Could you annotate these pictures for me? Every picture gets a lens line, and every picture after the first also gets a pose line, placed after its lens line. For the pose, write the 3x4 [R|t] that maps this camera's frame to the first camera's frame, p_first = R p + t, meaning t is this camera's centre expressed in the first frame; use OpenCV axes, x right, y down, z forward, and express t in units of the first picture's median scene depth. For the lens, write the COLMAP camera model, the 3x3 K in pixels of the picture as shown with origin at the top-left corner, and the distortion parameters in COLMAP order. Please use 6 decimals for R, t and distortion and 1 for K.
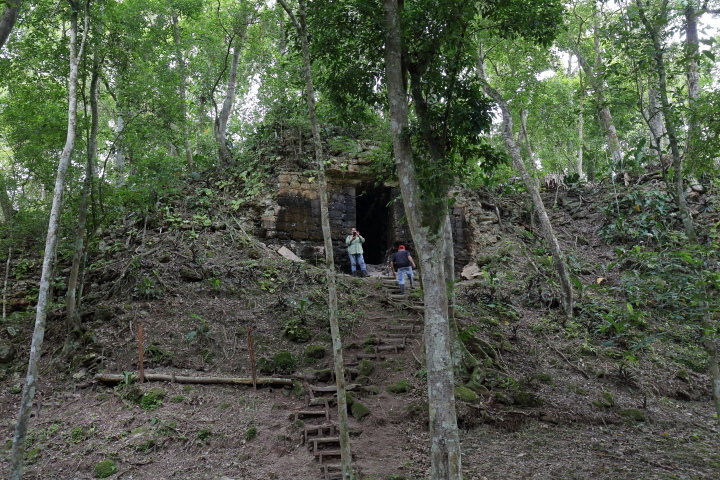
lens RADIAL K [[691.8, 0, 360.0], [0, 691.8, 240.0], [0, 0, 1]] dist [0.000094, -0.006259]
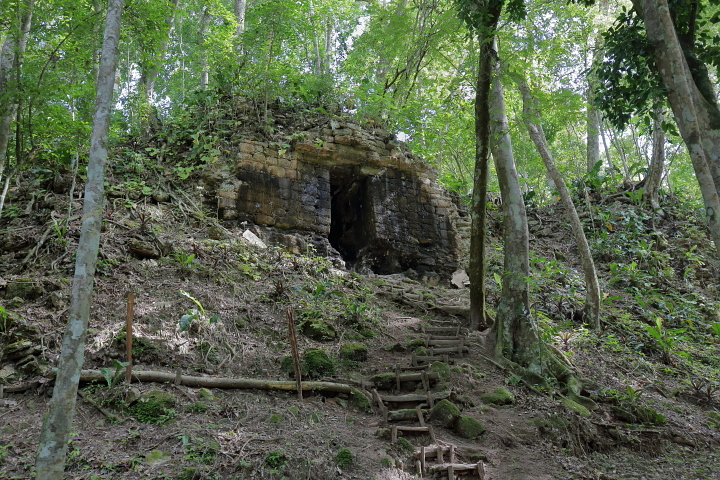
lens RADIAL K [[691.8, 0, 360.0], [0, 691.8, 240.0], [0, 0, 1]] dist [0.000094, -0.006259]
pose [[0.960074, 0.079730, 0.268143, -0.217004], [-0.059304, 0.994746, -0.083445, 0.085716], [-0.273387, 0.064212, 0.959758, 0.239779]]
